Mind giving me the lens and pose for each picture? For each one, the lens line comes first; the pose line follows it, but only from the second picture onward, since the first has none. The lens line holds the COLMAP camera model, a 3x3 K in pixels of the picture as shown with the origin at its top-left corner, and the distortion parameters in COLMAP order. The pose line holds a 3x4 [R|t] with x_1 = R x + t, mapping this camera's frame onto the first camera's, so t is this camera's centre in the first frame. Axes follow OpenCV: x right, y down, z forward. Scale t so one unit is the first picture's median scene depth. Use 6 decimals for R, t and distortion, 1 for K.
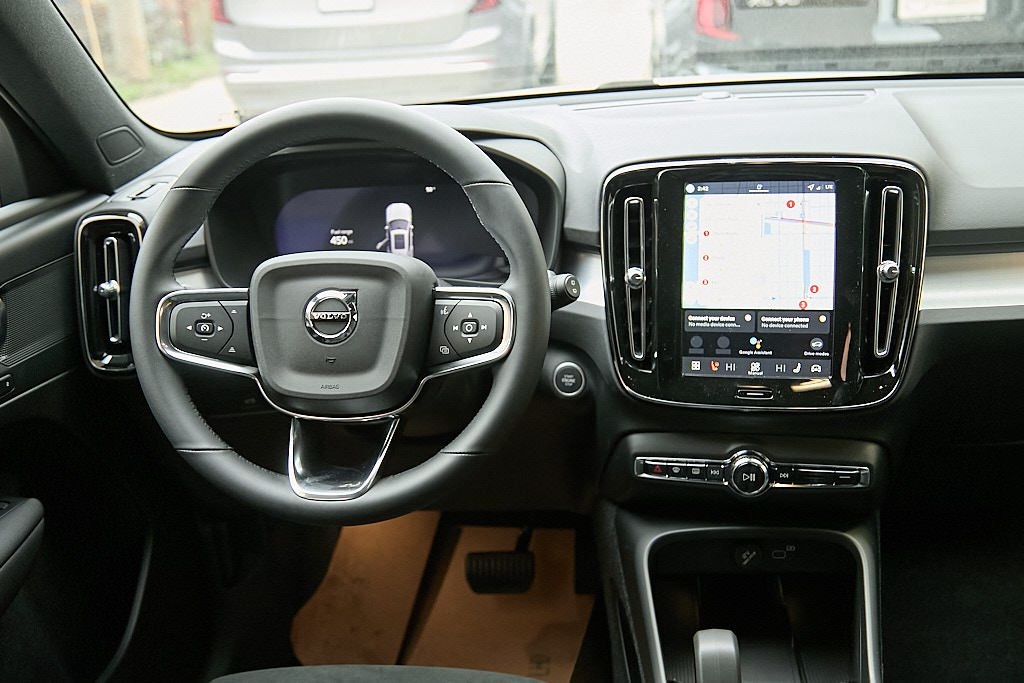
lens RADIAL K [[1048.3, 0, 513.6], [0, 1048.3, 347.8], [0, 0, 1]] dist [0.004829, 0.000000]
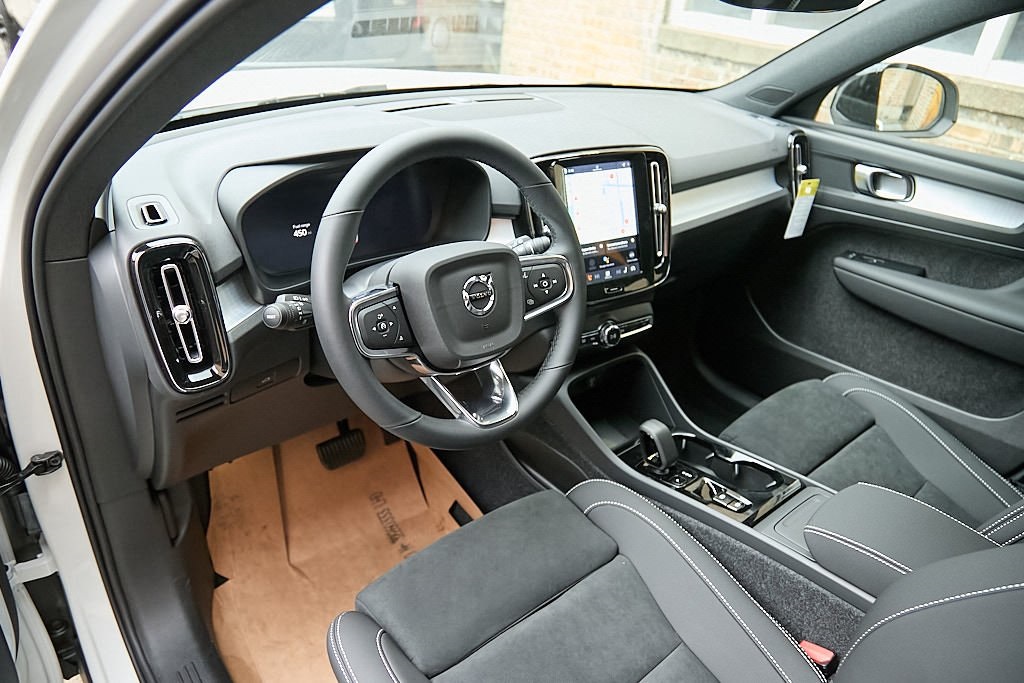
lens RADIAL K [[689.8, 0, 514.3], [0, 689.8, 347.8], [0, 0, 1]] dist [-0.015979, 0.002621]
pose [[0.692390, -0.256862, 0.674254, -0.674087], [0.141296, 0.964663, 0.222398, -0.138551], [-0.707553, -0.058717, 0.704217, 0.301448]]
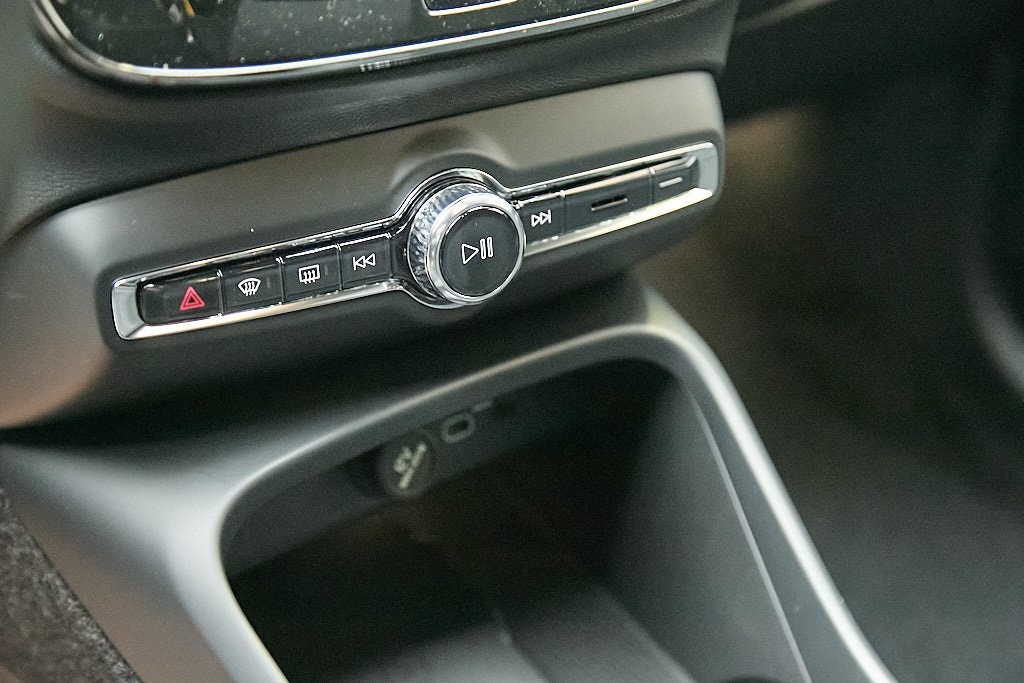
lens RADIAL K [[1876.3, 0, 517.7], [0, 1876.3, 344.1], [0, 0, 1]] dist [-0.051247, 0.000000]
pose [[0.711685, -0.291744, 0.639054, -0.149899], [0.126816, 0.948097, 0.291600, -0.018543], [-0.690957, -0.126485, 0.711744, 0.568878]]
